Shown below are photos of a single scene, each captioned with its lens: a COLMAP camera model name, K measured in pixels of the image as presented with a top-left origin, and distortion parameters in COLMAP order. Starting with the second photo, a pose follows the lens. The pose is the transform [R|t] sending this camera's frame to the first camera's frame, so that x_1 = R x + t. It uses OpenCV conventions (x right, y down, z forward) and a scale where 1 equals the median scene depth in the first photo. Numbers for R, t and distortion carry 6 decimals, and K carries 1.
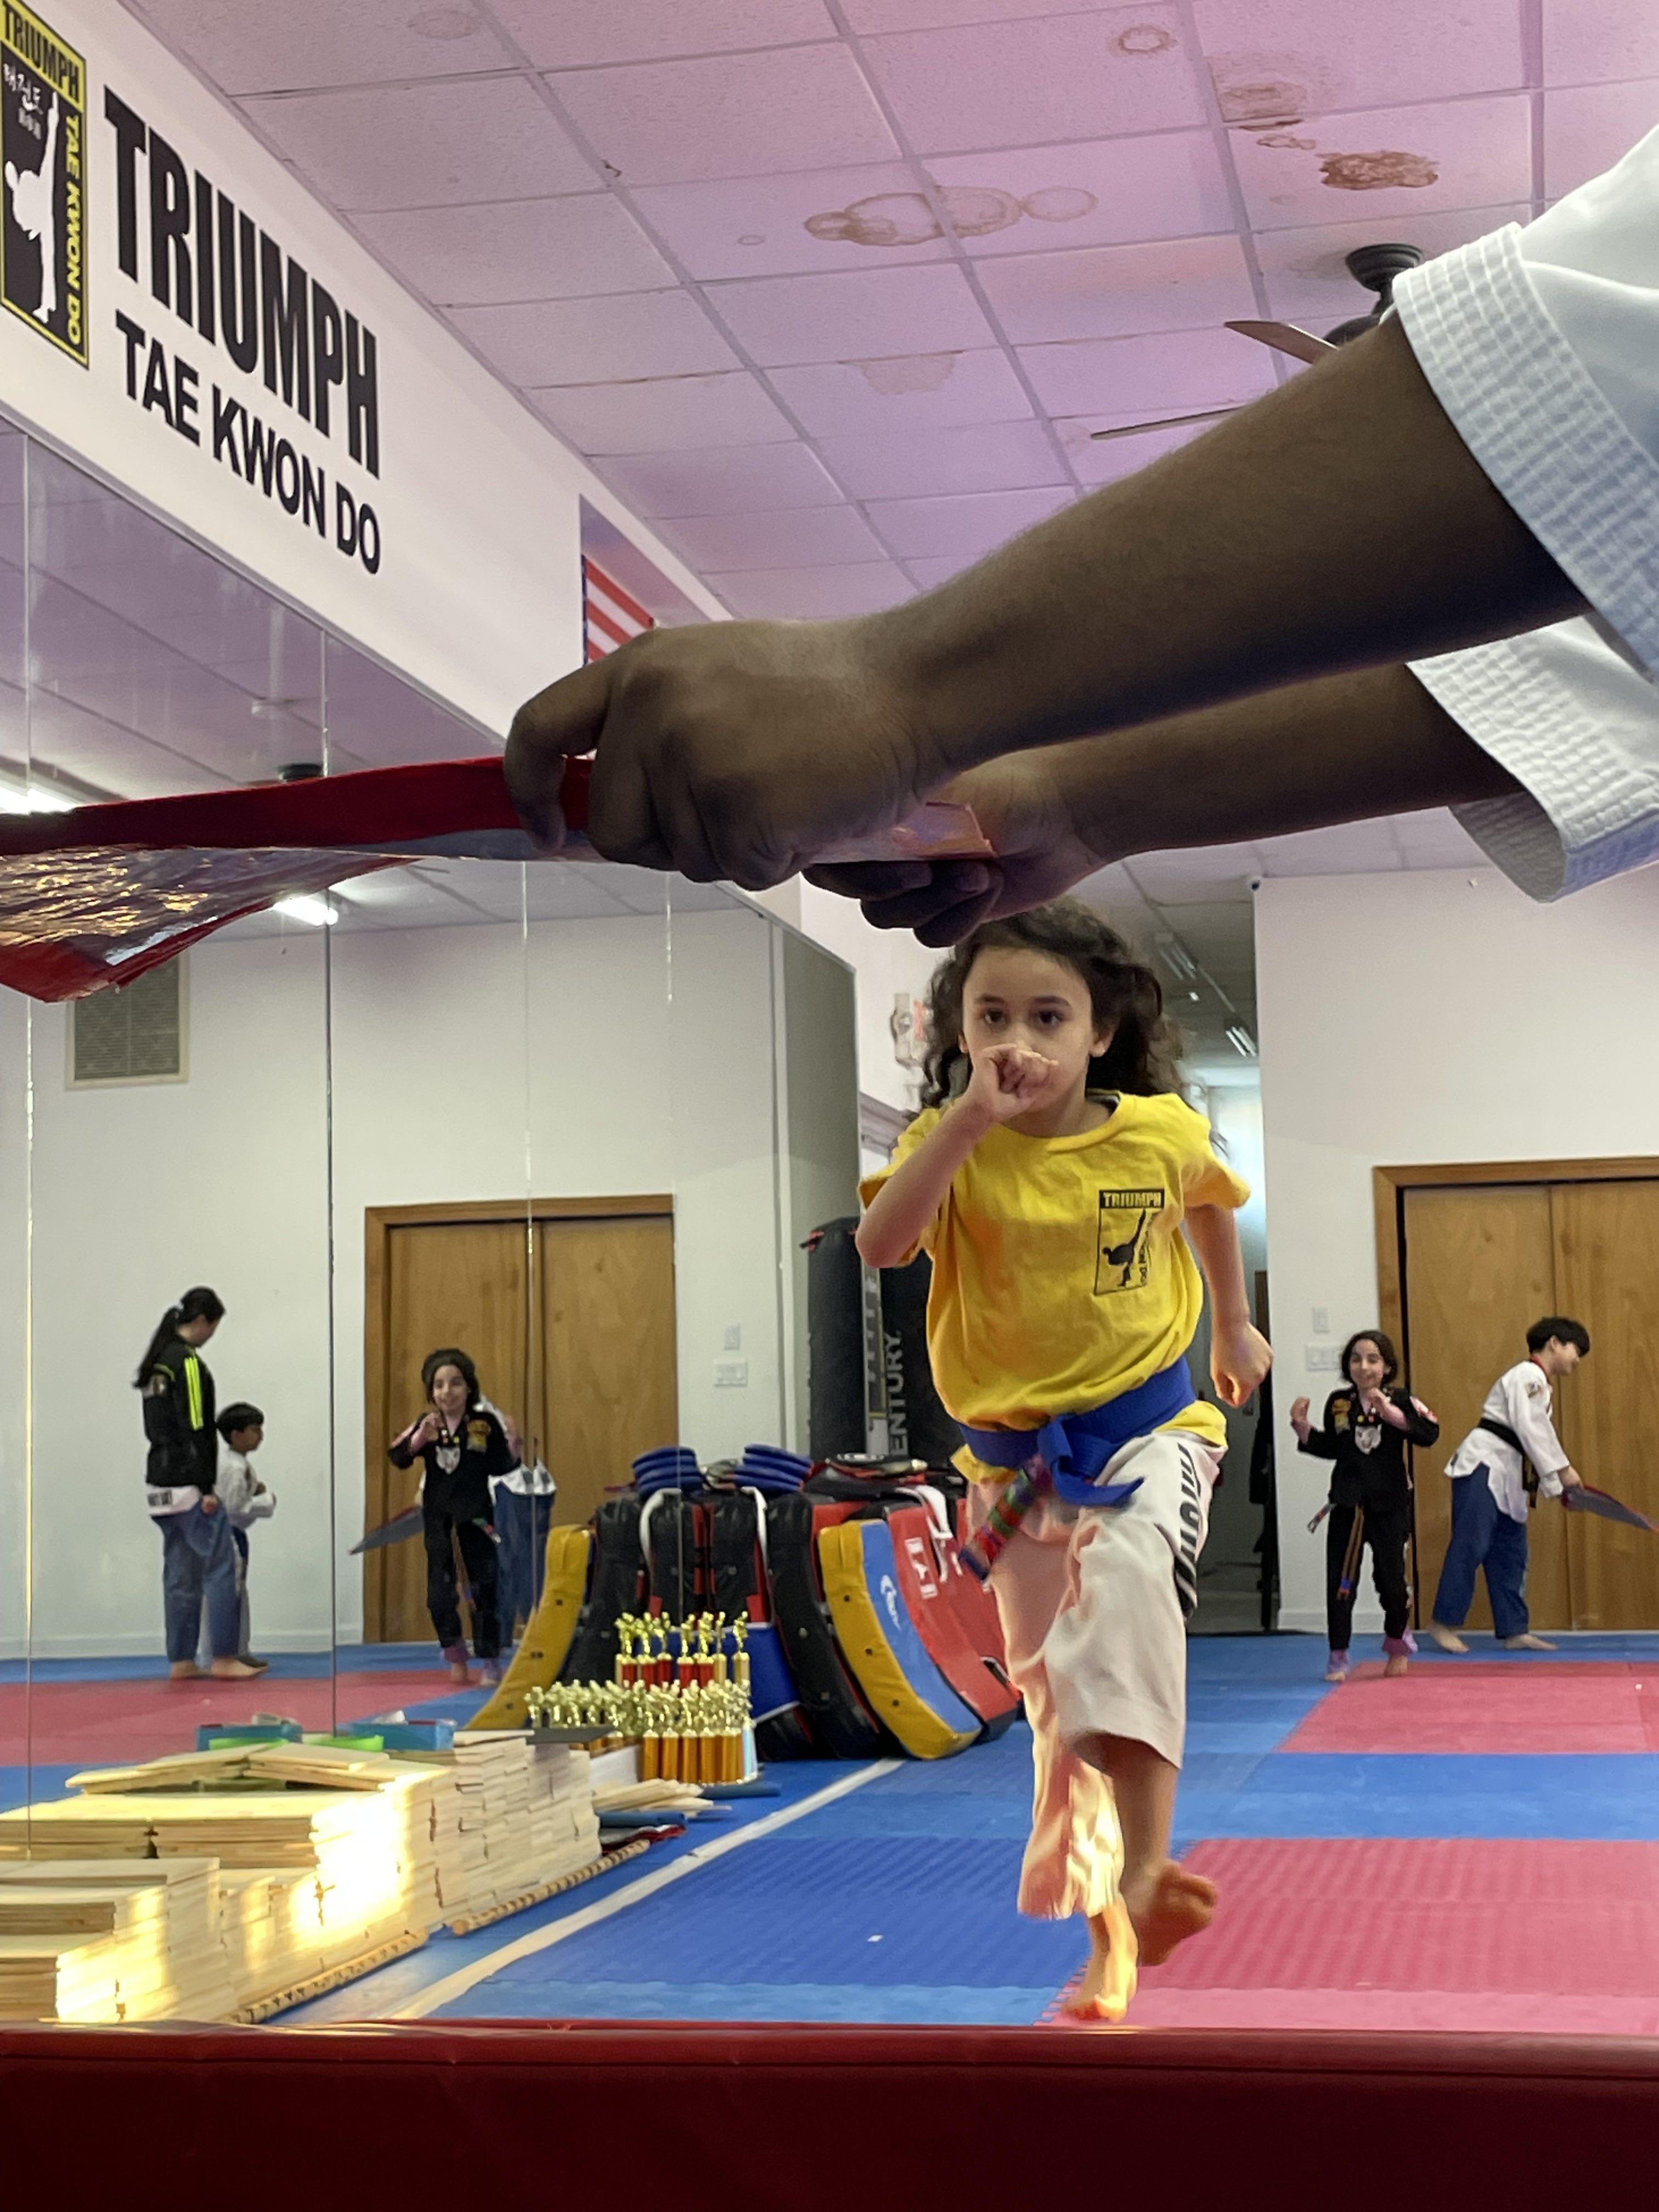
lens RADIAL K [[3395.1, 0, 829.5], [0, 3395.1, 1106.0], [0, 0, 1]] dist [0.003554, 0.032254]
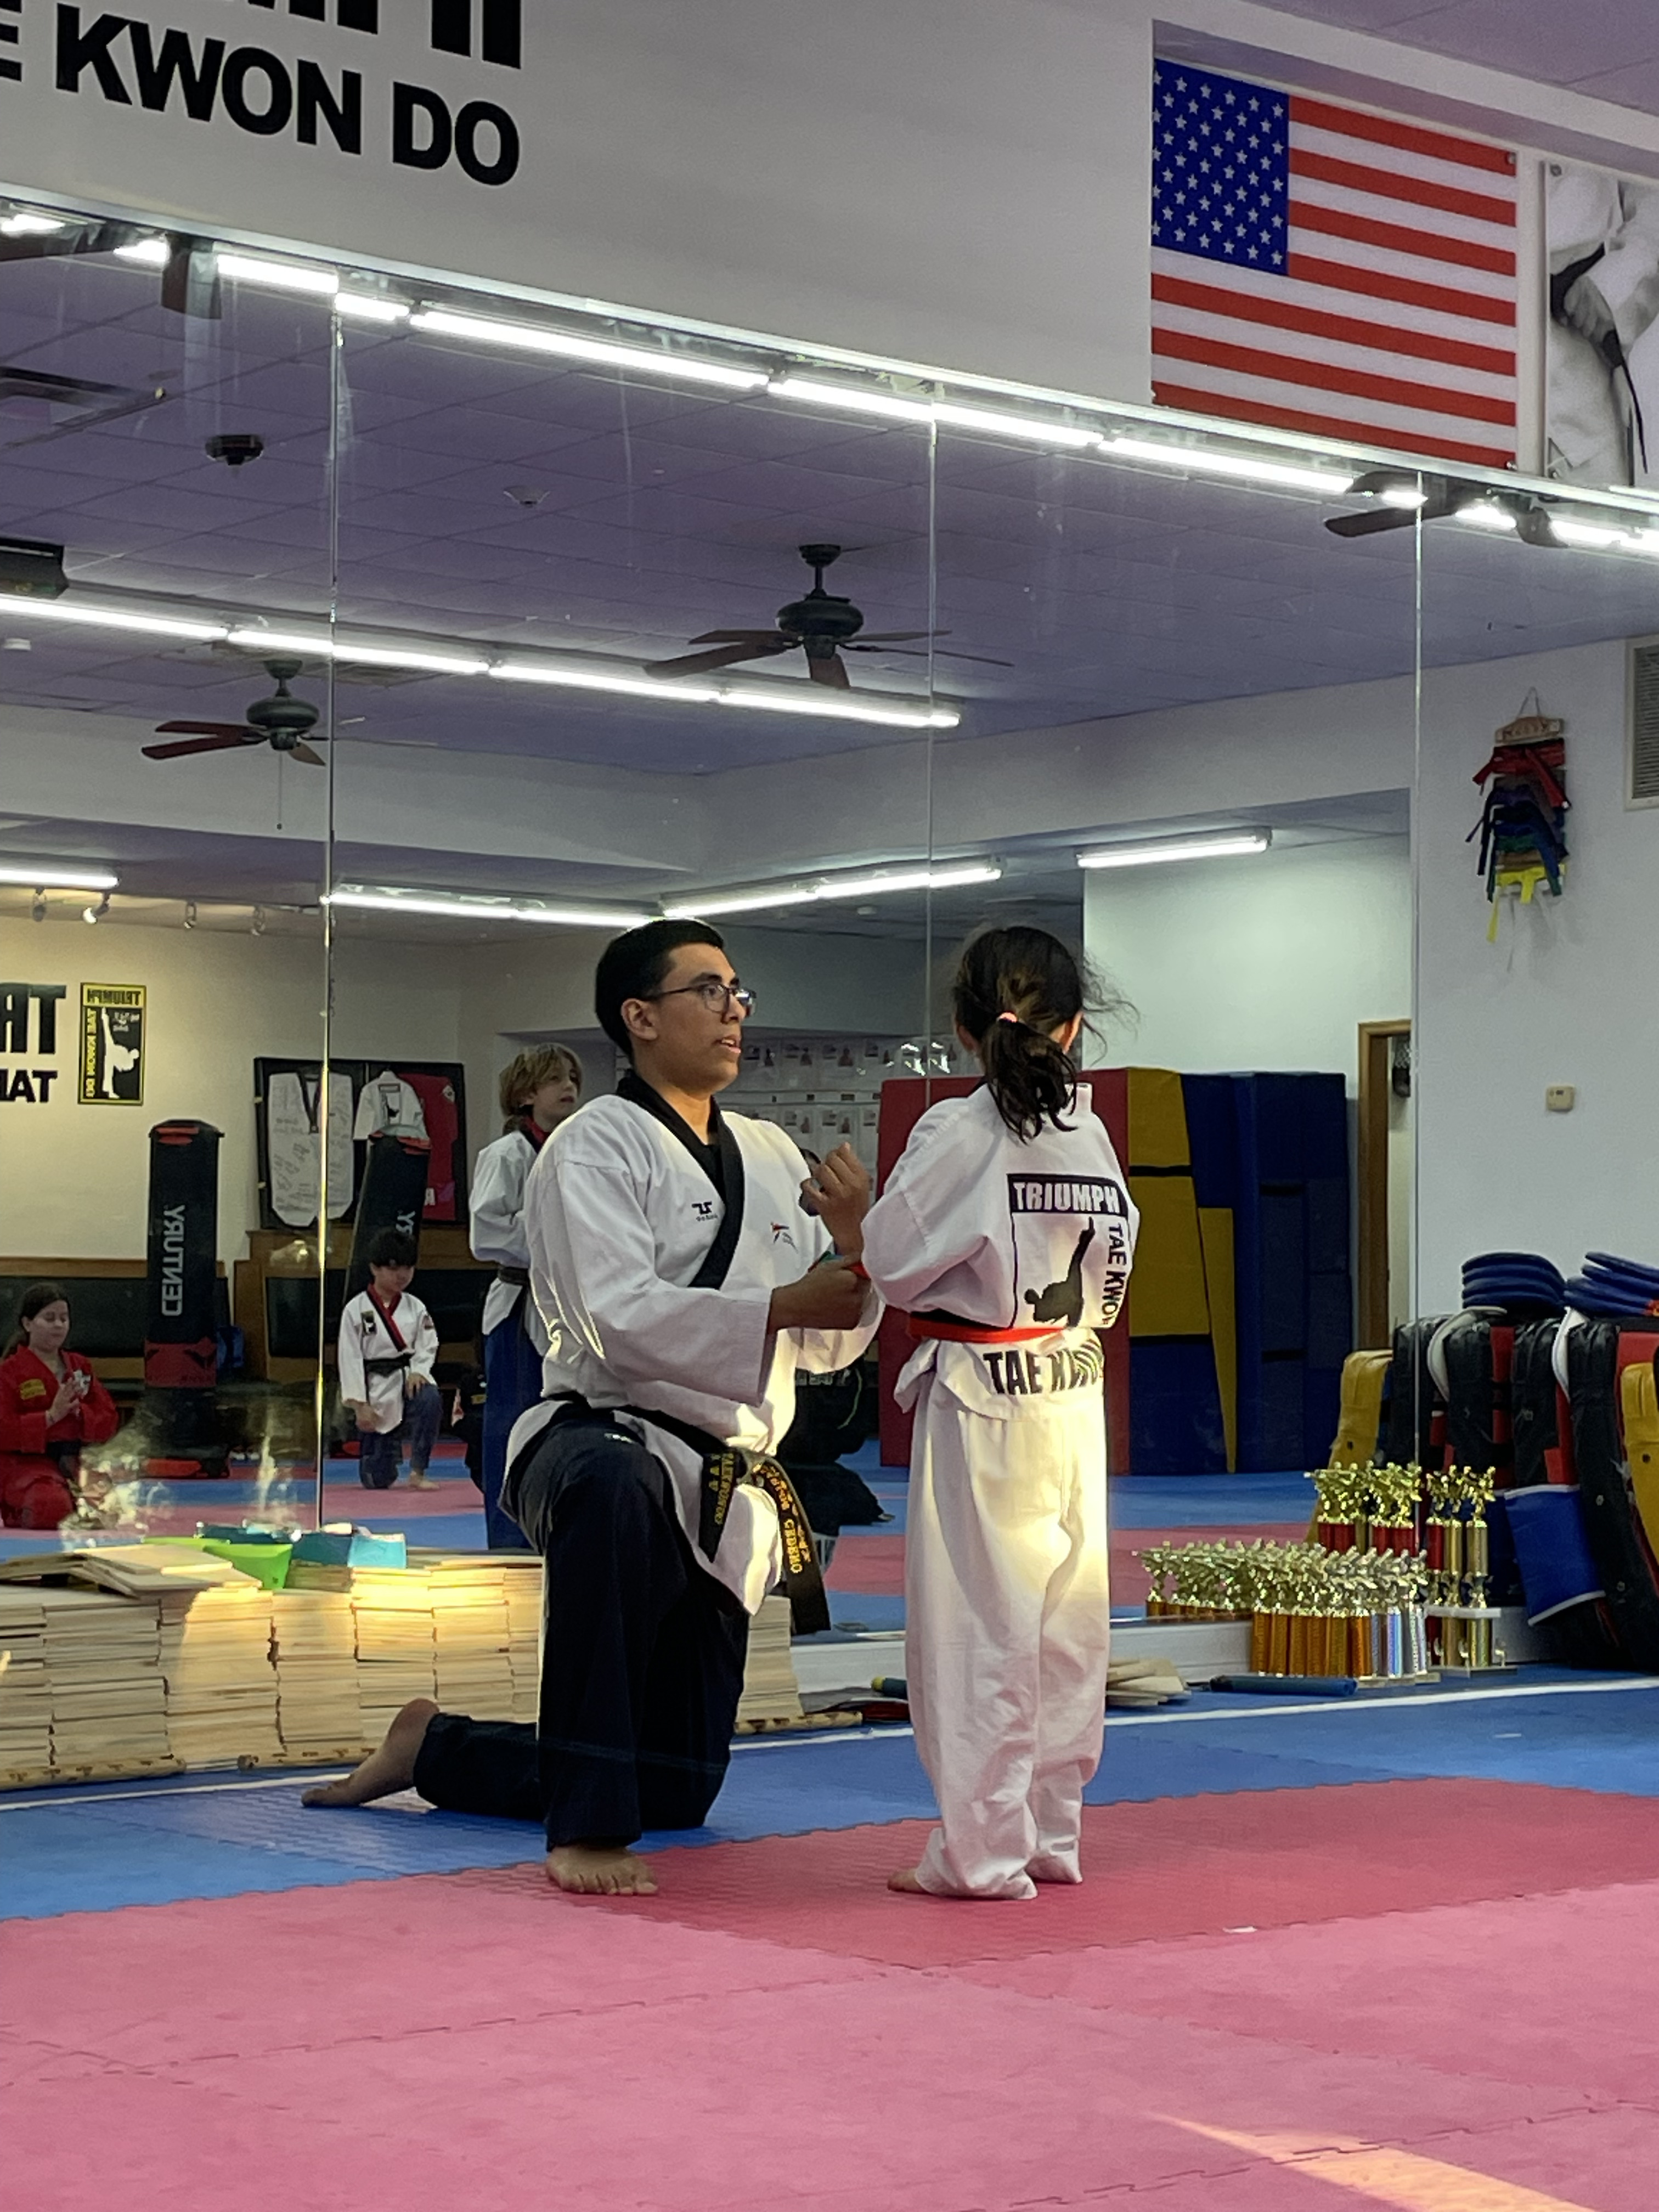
lens RADIAL K [[4359.0, 0, 823.8], [0, 4359.0, 1080.9], [0, 0, 1]] dist [0.153832, -0.524922]
pose [[0.791040, -0.001926, -0.611761, 0.483964], [0.034250, 0.998566, 0.041145, 0.018510], [0.610804, -0.053500, 0.789972, 0.148506]]
